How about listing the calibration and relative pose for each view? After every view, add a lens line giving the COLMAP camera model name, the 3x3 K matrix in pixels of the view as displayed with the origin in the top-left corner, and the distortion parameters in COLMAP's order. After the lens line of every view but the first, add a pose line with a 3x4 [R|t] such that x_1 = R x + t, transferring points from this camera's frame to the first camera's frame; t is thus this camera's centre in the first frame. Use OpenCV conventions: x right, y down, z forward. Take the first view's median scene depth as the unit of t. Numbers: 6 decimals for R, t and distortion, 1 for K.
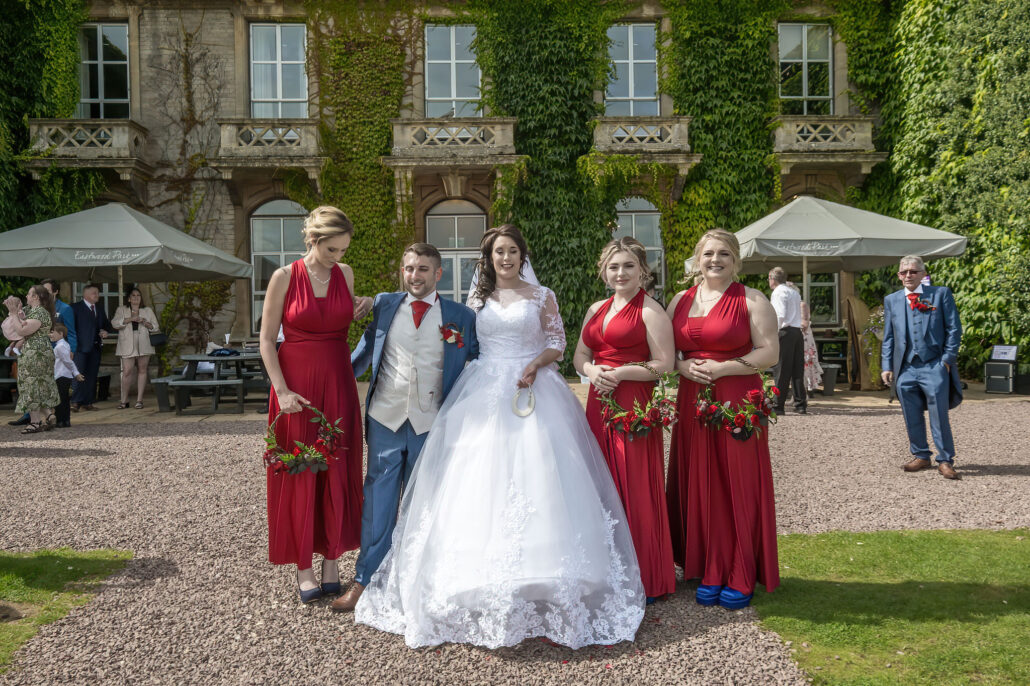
lens RADIAL K [[804.3, 0, 514.9], [0, 804.3, 337.7], [0, 0, 1]] dist [-0.002509, 0.015773]
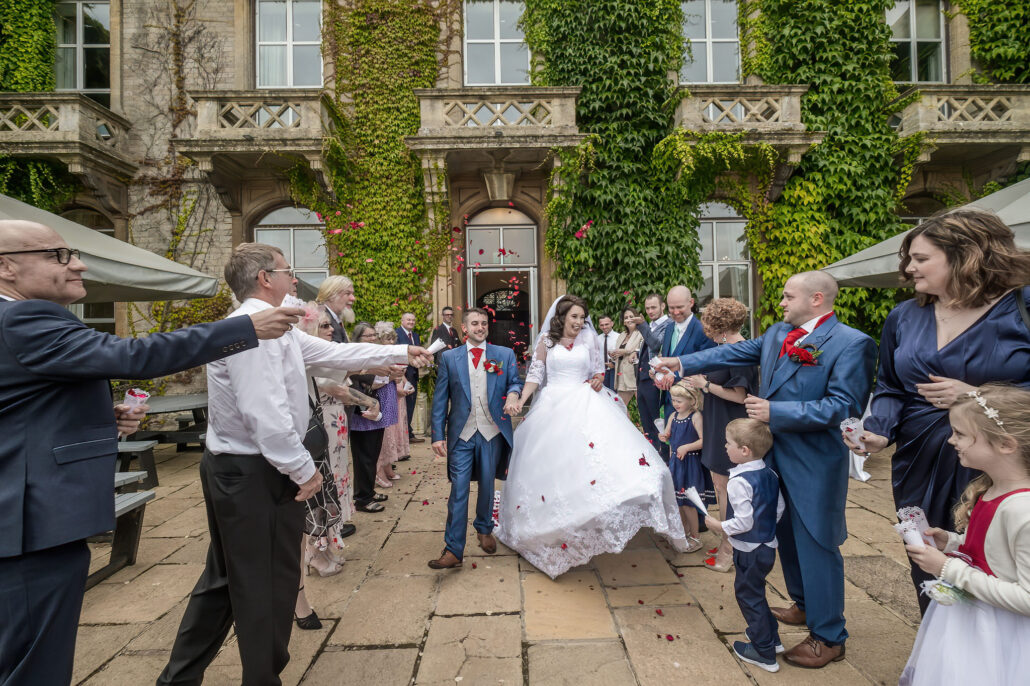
lens RADIAL K [[445.0, 0, 514.8], [0, 445.0, 344.8], [0, 0, 1]] dist [0.004530, 0.000000]
pose [[0.999383, -0.003189, -0.034982, -0.044543], [0.003025, 0.999984, -0.004746, -0.025926], [0.034997, 0.004637, 0.999377, 0.554098]]
